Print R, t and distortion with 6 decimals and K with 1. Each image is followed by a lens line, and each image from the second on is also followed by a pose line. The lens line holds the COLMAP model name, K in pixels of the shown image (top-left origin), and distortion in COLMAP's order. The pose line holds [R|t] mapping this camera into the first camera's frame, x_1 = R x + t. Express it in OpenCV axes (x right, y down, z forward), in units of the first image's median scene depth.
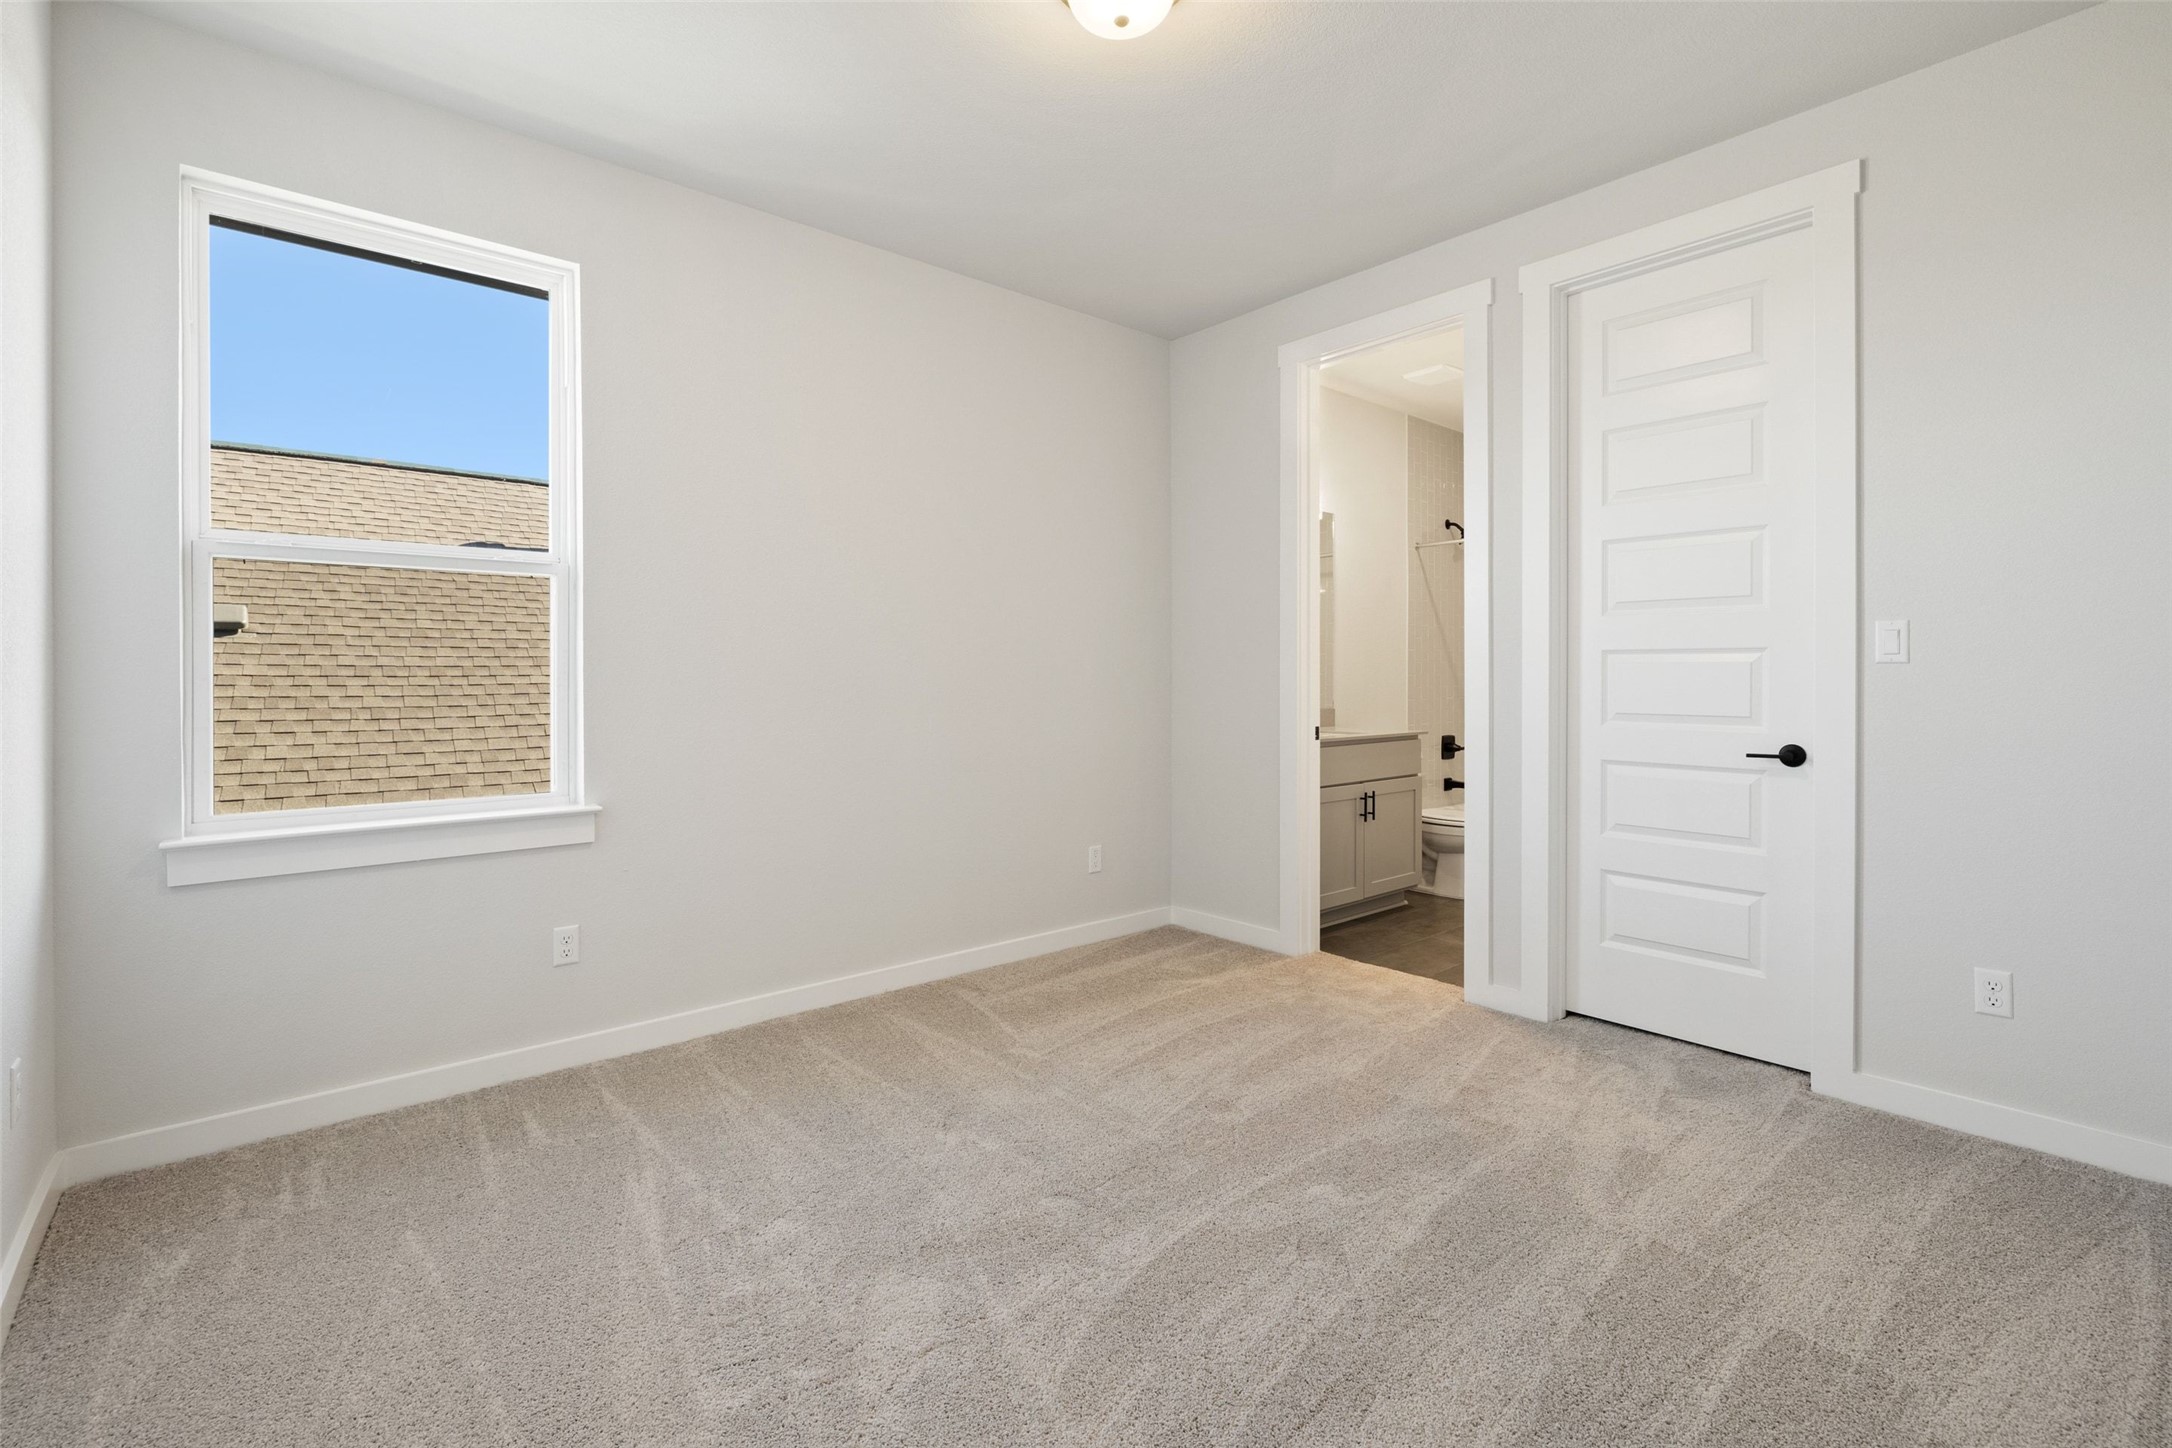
lens RADIAL K [[905.8, 0, 1081.6], [0, 905.8, 697.4], [0, 0, 1]] dist [-0.008302, 0.000508]
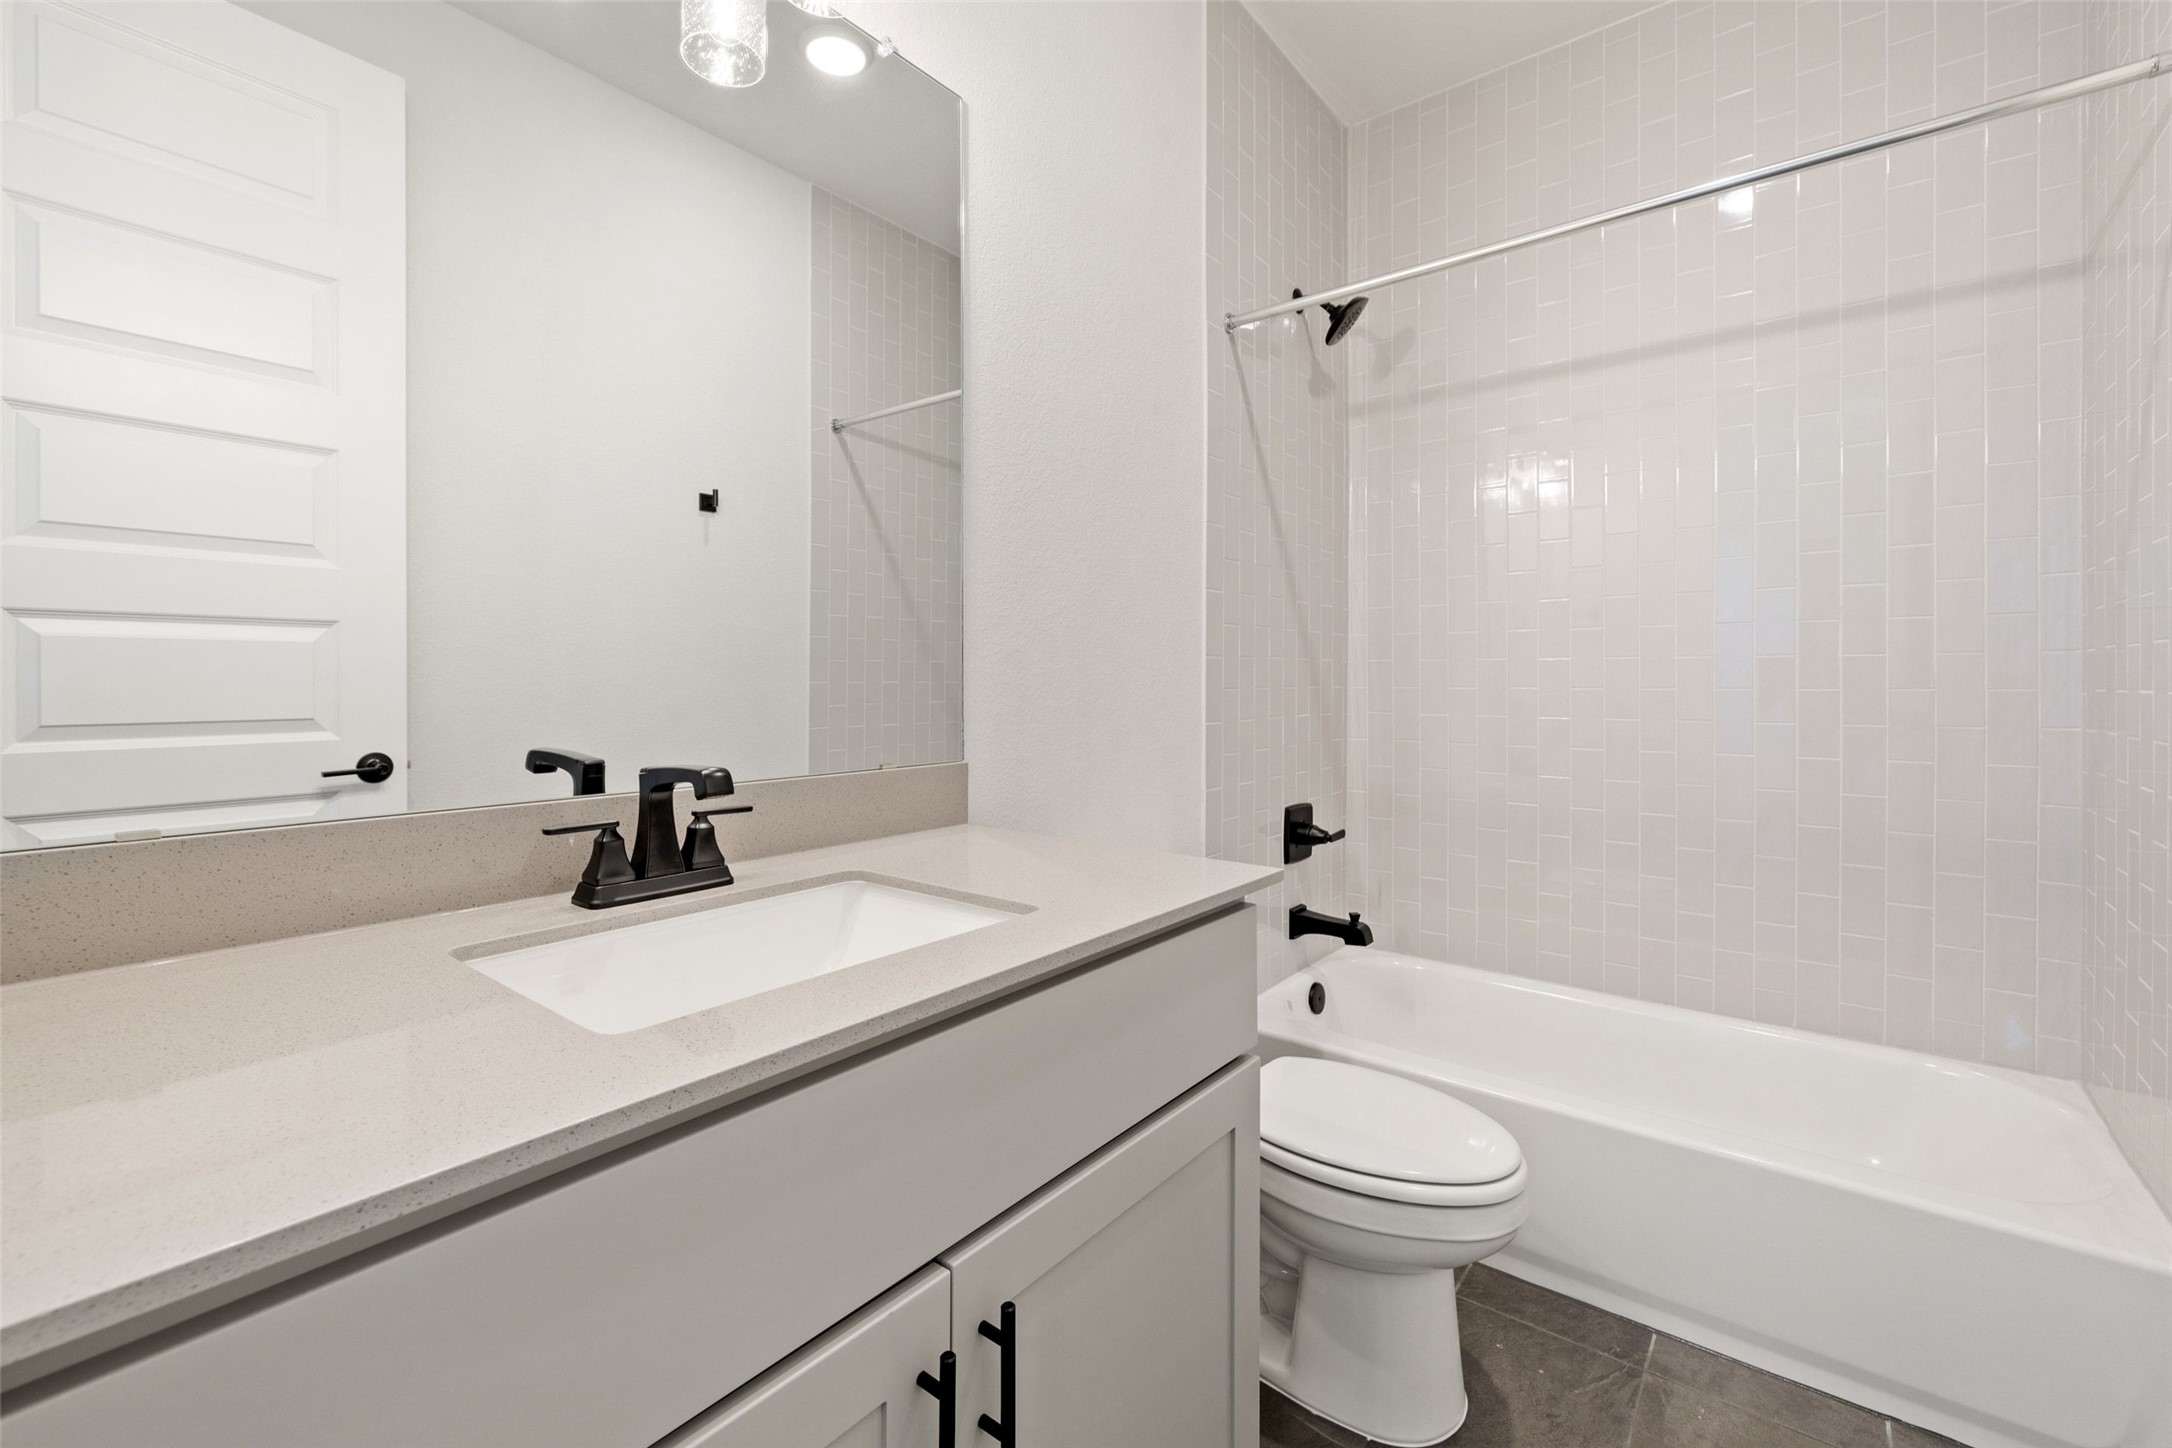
lens RADIAL K [[905.8, 0, 1081.6], [0, 905.8, 697.4], [0, 0, 1]] dist [-0.008302, 0.000508]
pose [[0.977172, -0.004276, 0.212405, 0.230719], [0.004414, 0.999990, -0.000179, -0.009701], [-0.212402, 0.001112, 0.977182, 0.647813]]
